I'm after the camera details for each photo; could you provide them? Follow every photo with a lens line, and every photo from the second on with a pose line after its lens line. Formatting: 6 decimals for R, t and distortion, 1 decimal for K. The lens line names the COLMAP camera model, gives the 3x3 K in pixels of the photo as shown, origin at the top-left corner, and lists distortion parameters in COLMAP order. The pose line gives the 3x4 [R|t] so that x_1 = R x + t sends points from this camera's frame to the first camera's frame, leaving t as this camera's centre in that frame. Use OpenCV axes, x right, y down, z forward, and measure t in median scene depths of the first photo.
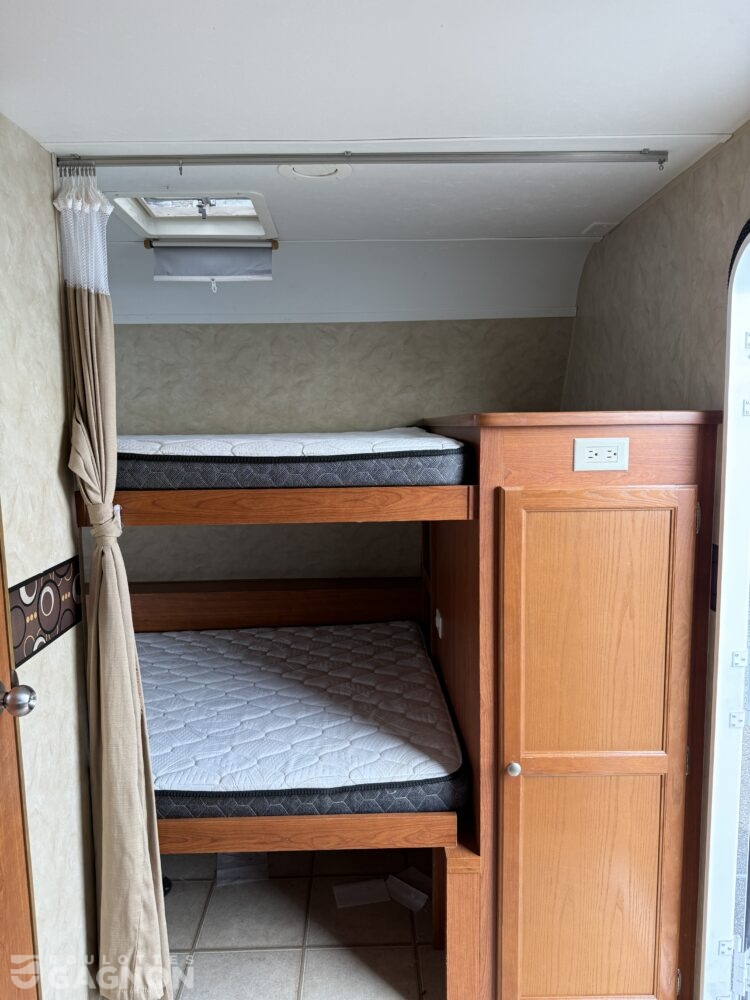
lens RADIAL K [[719.6, 0, 375.0], [0, 719.6, 500.0], [0, 0, 1]] dist [0.007613, -0.008811]
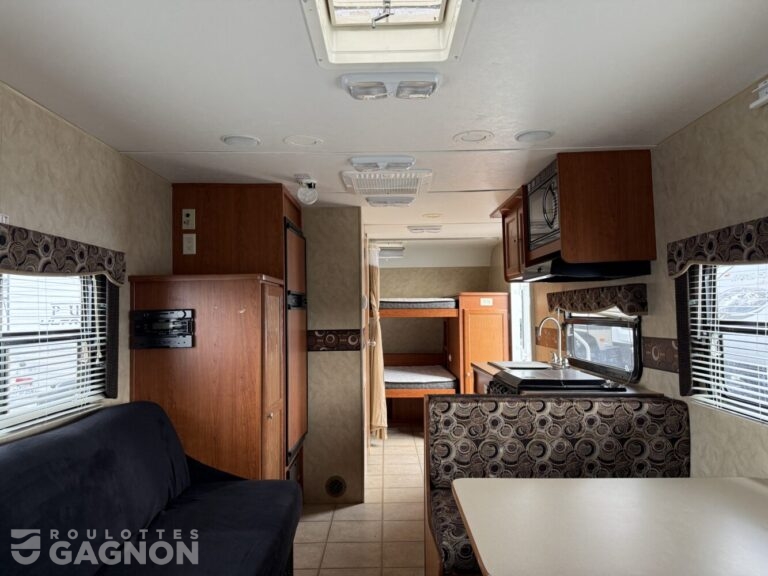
lens RADIAL K [[543.1, 0, 364.8], [0, 543.1, 269.0], [0, 0, 1]] dist [-0.031866, 0.003608]
pose [[0.998376, 0.004611, -0.056775, -0.243710], [-0.015106, 0.982462, -0.185849, 0.363715], [0.054922, 0.186405, 0.980937, -2.322510]]
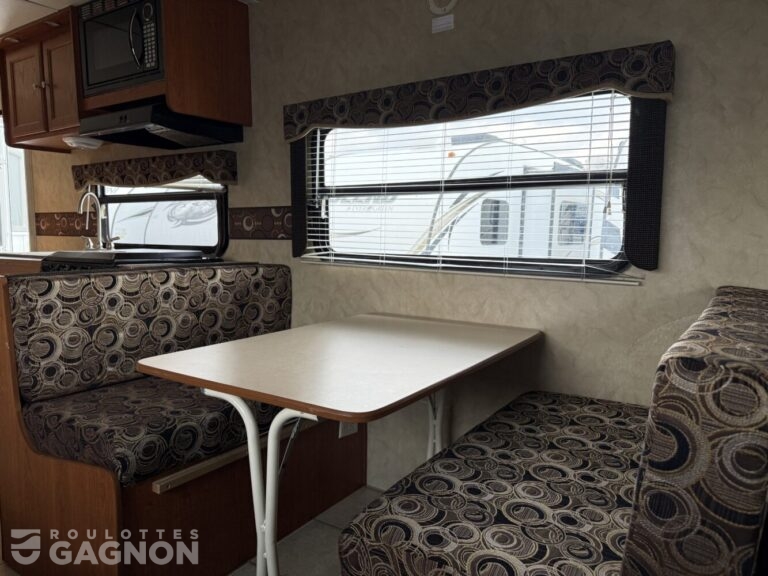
lens RADIAL K [[552.7, 0, 382.9], [0, 552.7, 297.2], [0, 0, 1]] dist [0.007613, -0.008811]
pose [[0.567181, -0.077853, 0.819905, -0.591112], [0.072445, 0.996379, 0.044494, 0.470884], [-0.820401, 0.034162, 0.570768, -1.932266]]
